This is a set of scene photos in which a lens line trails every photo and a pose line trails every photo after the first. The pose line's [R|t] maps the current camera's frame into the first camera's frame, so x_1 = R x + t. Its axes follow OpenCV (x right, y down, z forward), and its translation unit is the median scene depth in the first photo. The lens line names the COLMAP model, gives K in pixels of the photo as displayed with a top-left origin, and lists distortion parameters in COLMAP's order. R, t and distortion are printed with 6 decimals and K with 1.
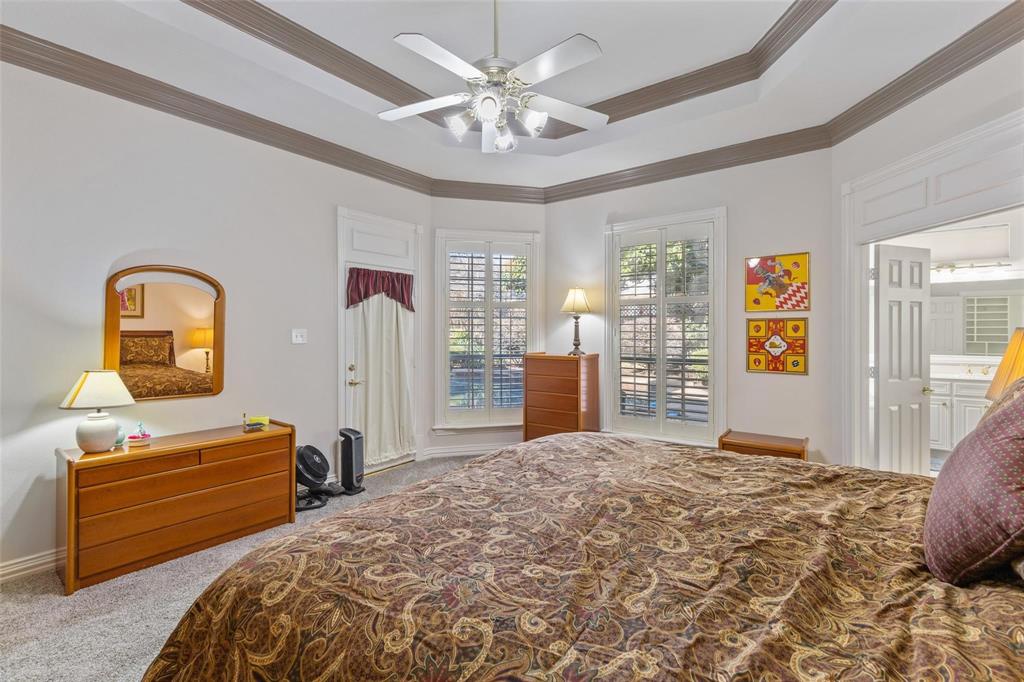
lens RADIAL K [[460.8, 0, 511.8], [0, 460.8, 336.3], [0, 0, 1]] dist [-0.001682, -0.000488]
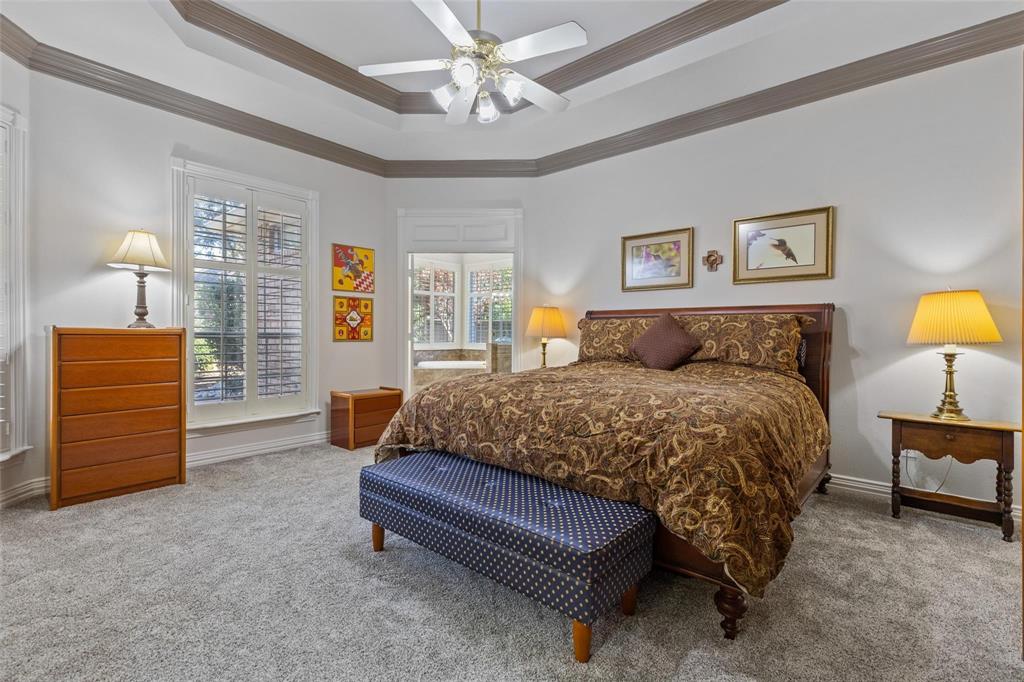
lens RADIAL K [[460.8, 0, 511.3], [0, 460.8, 338.1], [0, 0, 1]] dist [-0.001682, -0.000488]
pose [[0.051511, -0.010465, 0.998618, -0.647901], [-0.001142, 0.999944, 0.010537, 0.057848], [-0.998672, -0.001683, 0.051496, 0.507528]]
